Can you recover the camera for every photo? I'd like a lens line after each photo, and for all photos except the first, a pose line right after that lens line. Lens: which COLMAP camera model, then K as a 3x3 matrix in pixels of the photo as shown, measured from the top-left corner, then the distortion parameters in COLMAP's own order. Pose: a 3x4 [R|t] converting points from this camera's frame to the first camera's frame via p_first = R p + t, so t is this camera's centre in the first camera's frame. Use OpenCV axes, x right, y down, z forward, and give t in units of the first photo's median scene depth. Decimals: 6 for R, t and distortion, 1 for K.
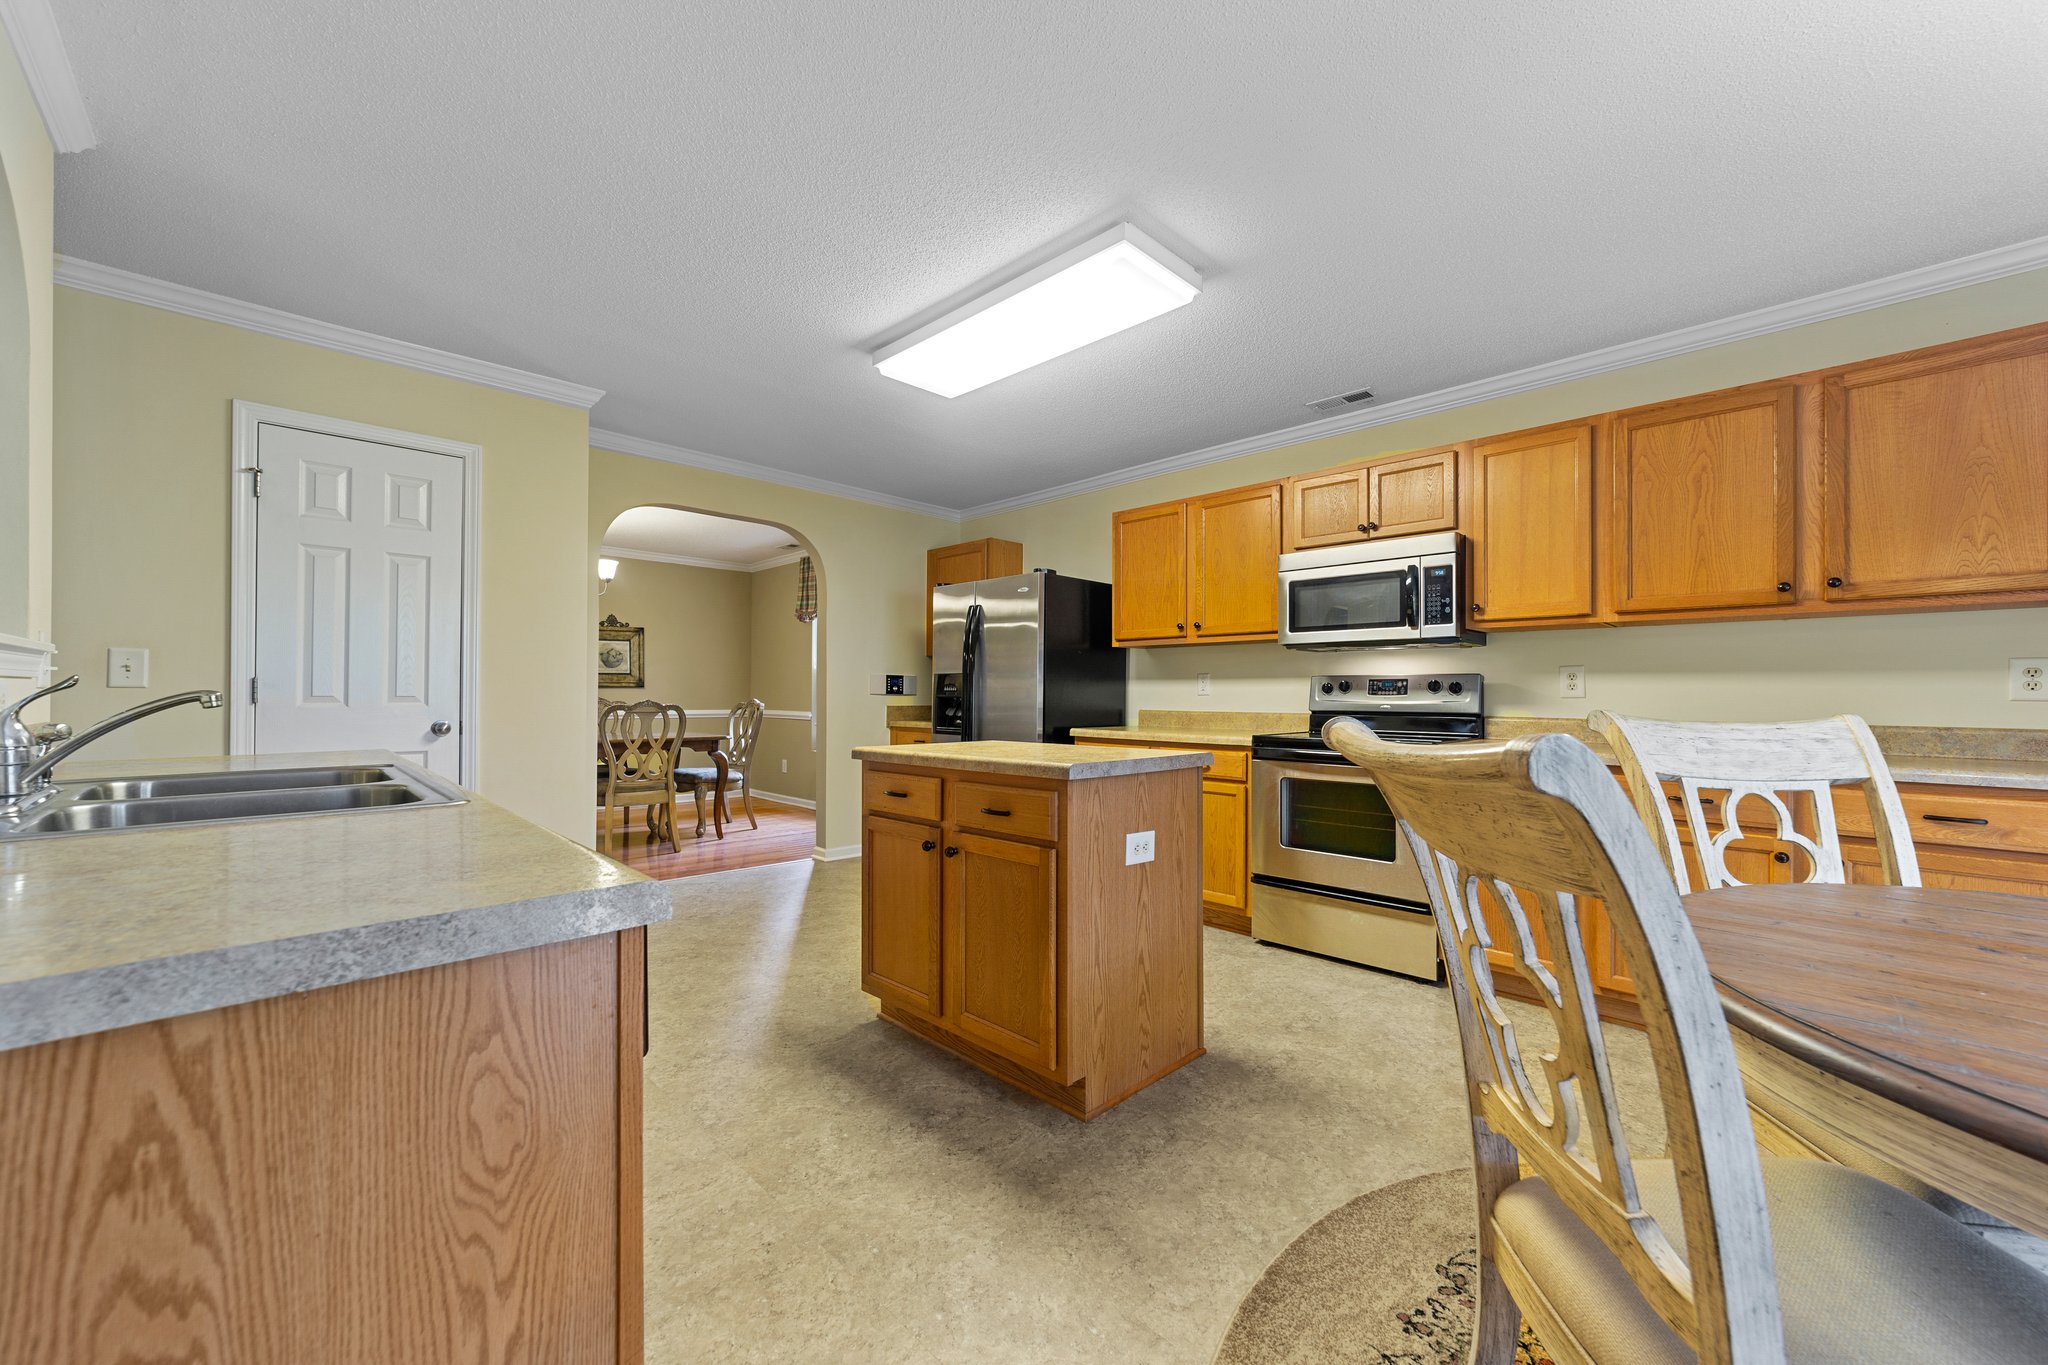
lens RADIAL K [[785.8, 0, 1021.6], [0, 785.8, 680.7], [0, 0, 1]] dist [-0.019236, 0.008282]
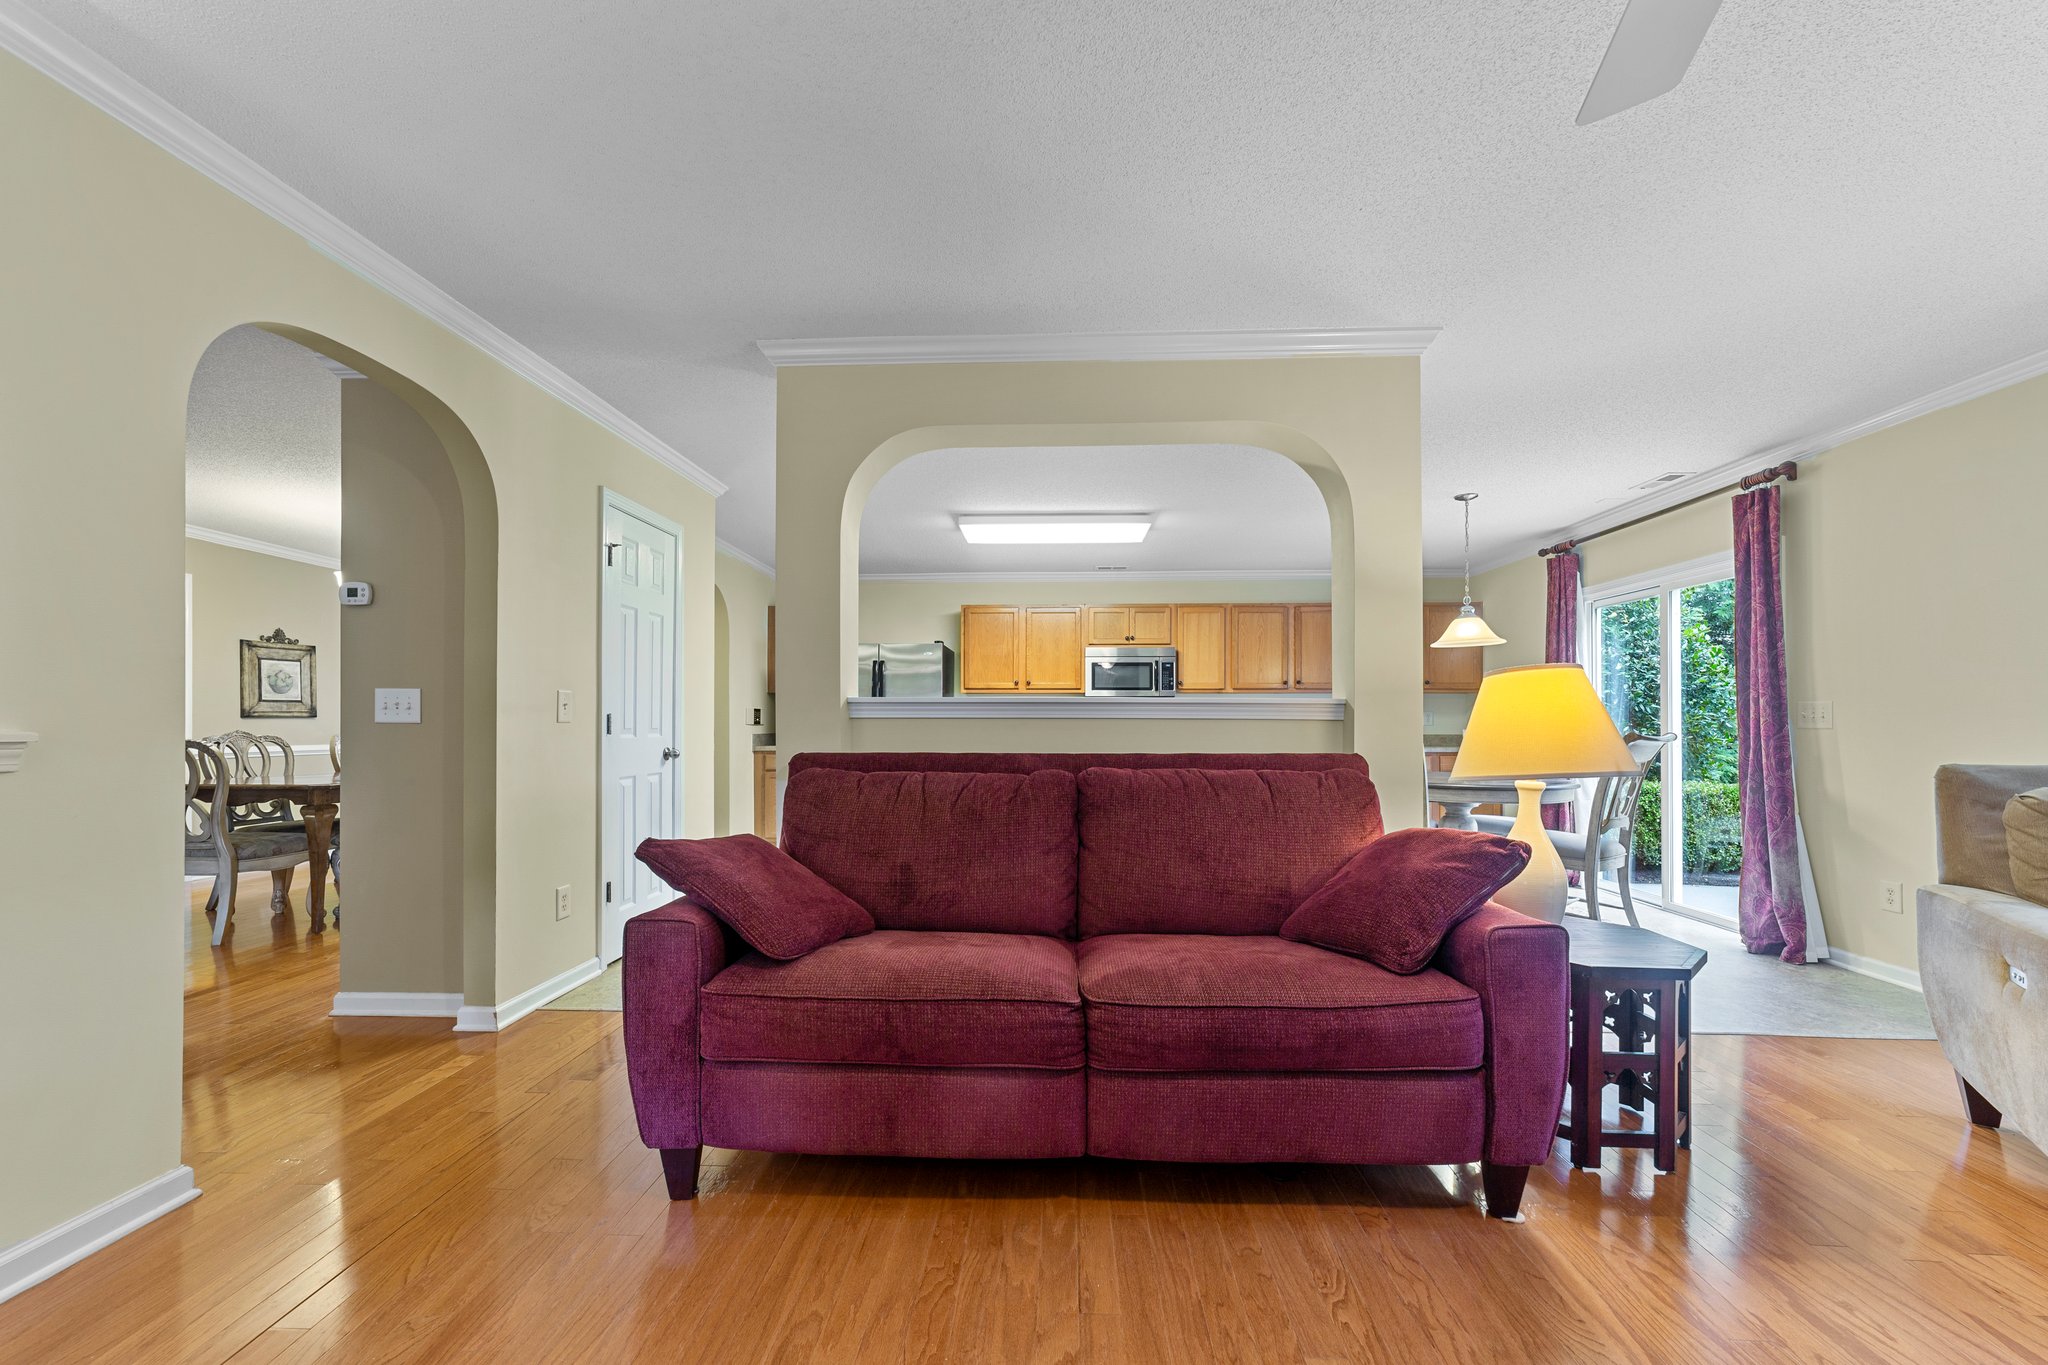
lens RADIAL K [[793.7, 0, 1022.9], [0, 793.7, 709.6], [0, 0, 1]] dist [-0.019953, 0.009381]
pose [[0.739611, 0.006937, 0.672999, -1.189713], [-0.008590, 0.999963, -0.000868, -0.013770], [-0.672980, -0.005139, 0.739643, -0.318636]]
